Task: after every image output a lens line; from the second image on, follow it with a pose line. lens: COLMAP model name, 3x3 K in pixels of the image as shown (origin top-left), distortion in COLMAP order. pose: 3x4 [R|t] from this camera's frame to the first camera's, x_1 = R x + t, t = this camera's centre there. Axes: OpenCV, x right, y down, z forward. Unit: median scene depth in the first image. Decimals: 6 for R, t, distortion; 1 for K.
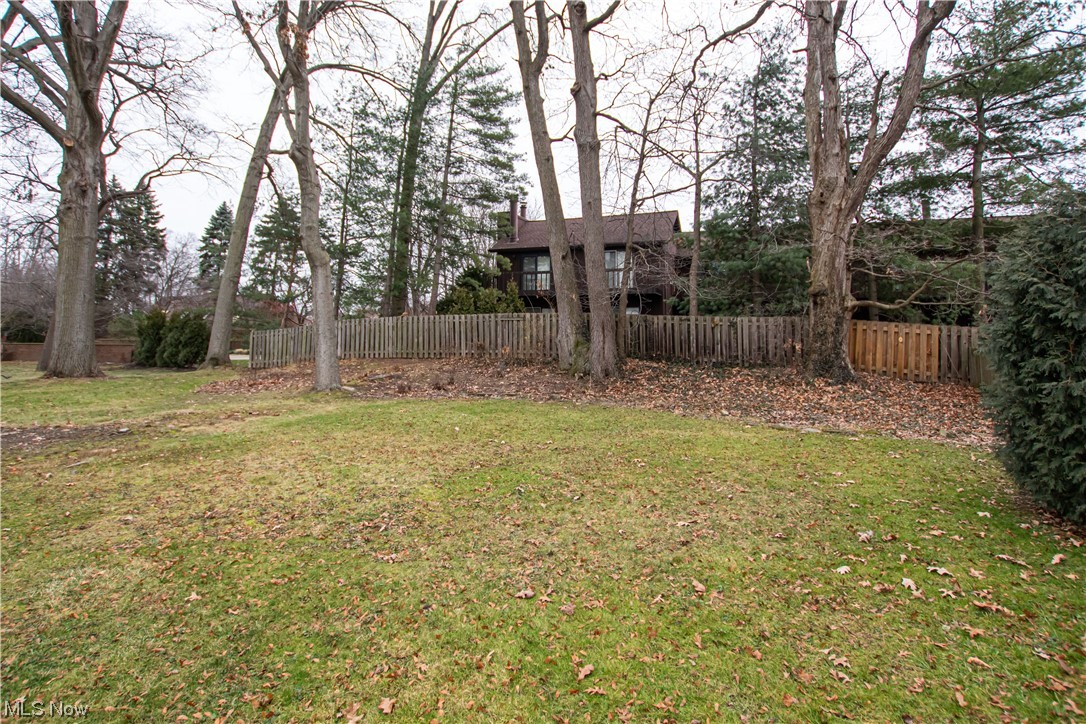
lens RADIAL K [[525.9, 0, 560.1], [0, 525.9, 262.9], [0, 0, 1]] dist [-0.027217, 0.000038]
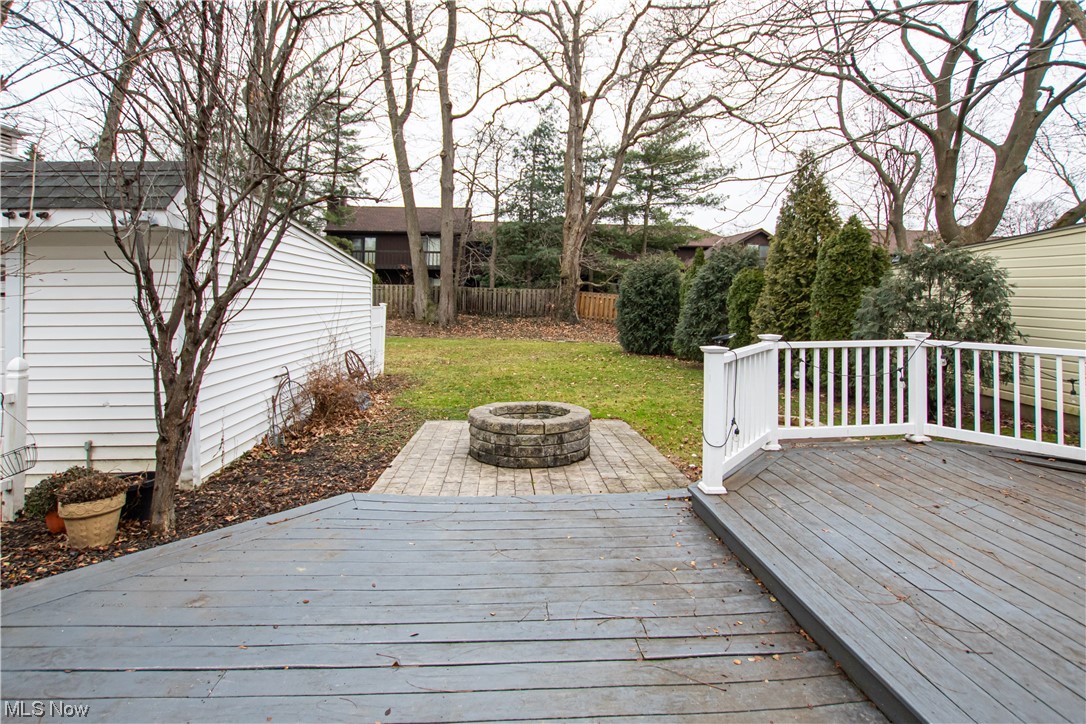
lens RADIAL K [[550.5, 0, 541.7], [0, 550.5, 287.8], [0, 0, 1]] dist [-0.023815, 0.000801]
pose [[0.903662, 0.005804, 0.428206, -0.367706], [-0.058301, 0.992266, 0.109586, -0.101548], [-0.424258, -0.123993, 0.897012, -0.638977]]
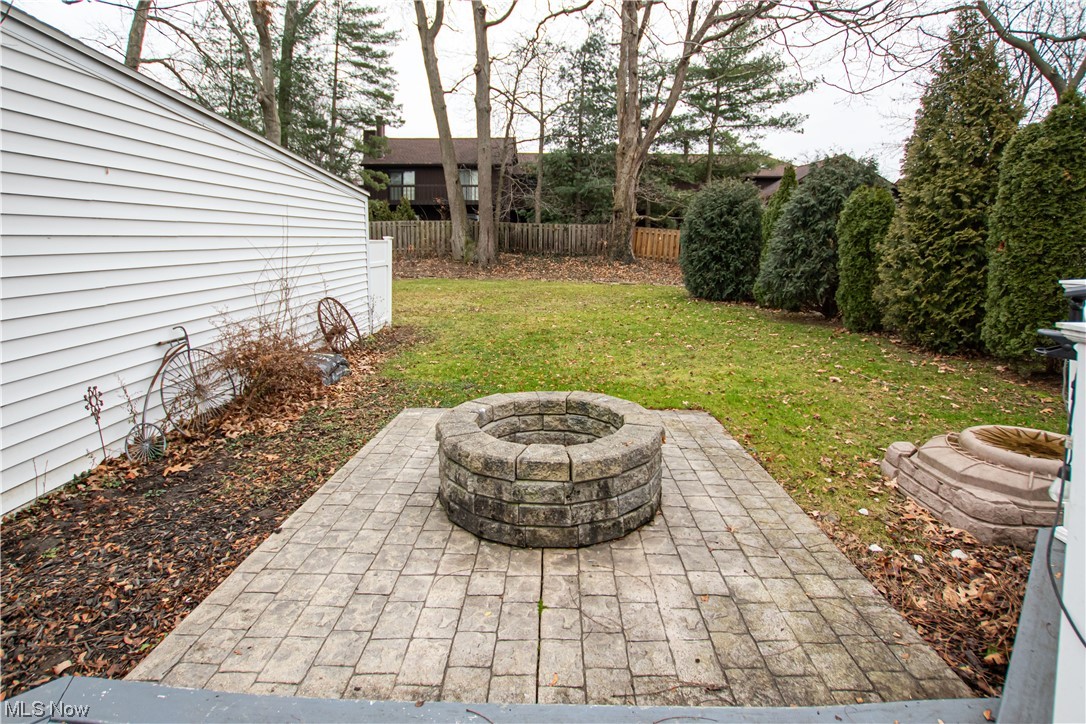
lens RADIAL K [[561.1, 0, 549.0], [0, 561.1, 250.6], [0, 0, 1]] dist [-0.017369, 0.000730]
pose [[0.935718, -0.015883, 0.352390, -0.289267], [-0.041748, 0.986978, 0.155342, -0.071849], [-0.350269, -0.160068, 0.922871, -0.496715]]
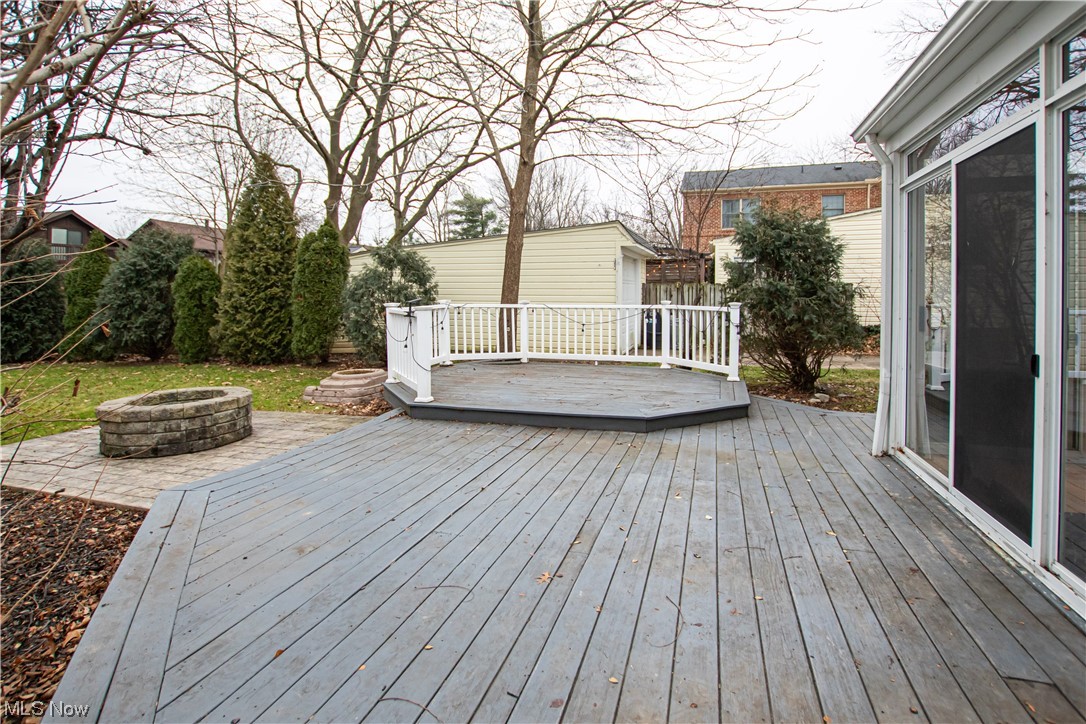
lens RADIAL K [[550.5, 0, 541.7], [0, 550.5, 287.8], [0, 0, 1]] dist [-0.023815, 0.000801]
pose [[-0.057986, 0.001384, 0.998316, -0.567396], [-0.127528, 0.991796, -0.008782, -0.072968], [-0.990139, -0.127822, -0.057334, -0.512963]]
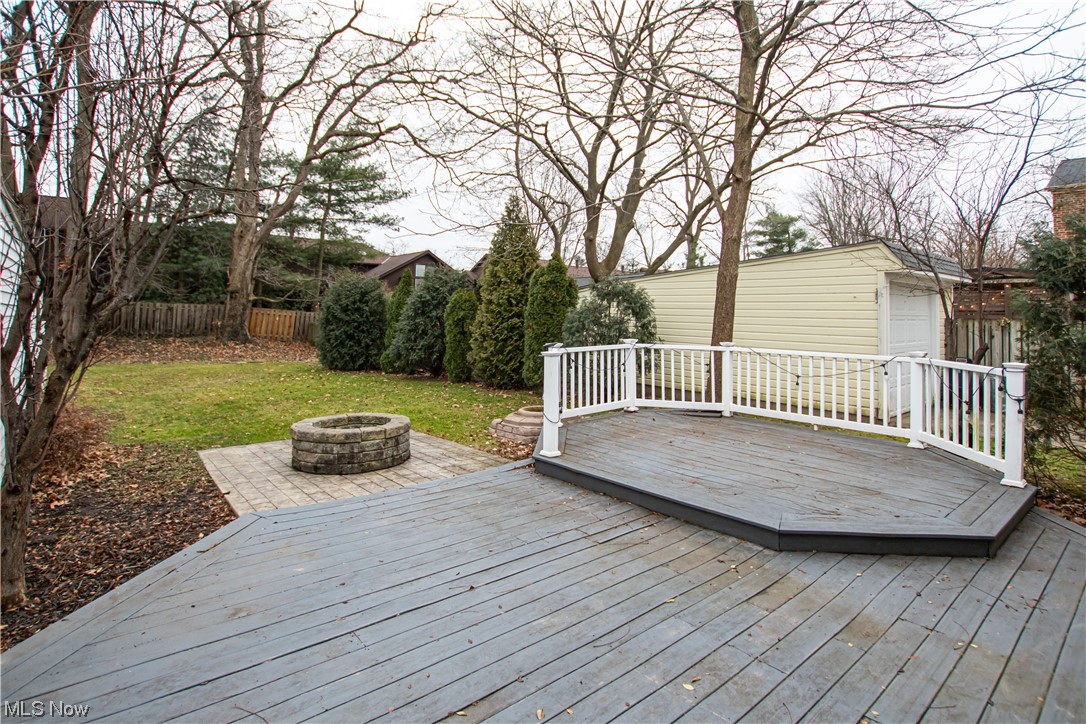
lens RADIAL K [[550.5, 0, 541.7], [0, 550.5, 287.8], [0, 0, 1]] dist [-0.023815, 0.000801]
pose [[0.479421, 0.040104, 0.876668, -0.499133], [-0.123426, 0.992107, 0.022113, -0.099880], [-0.868862, -0.118805, 0.480587, -0.611485]]
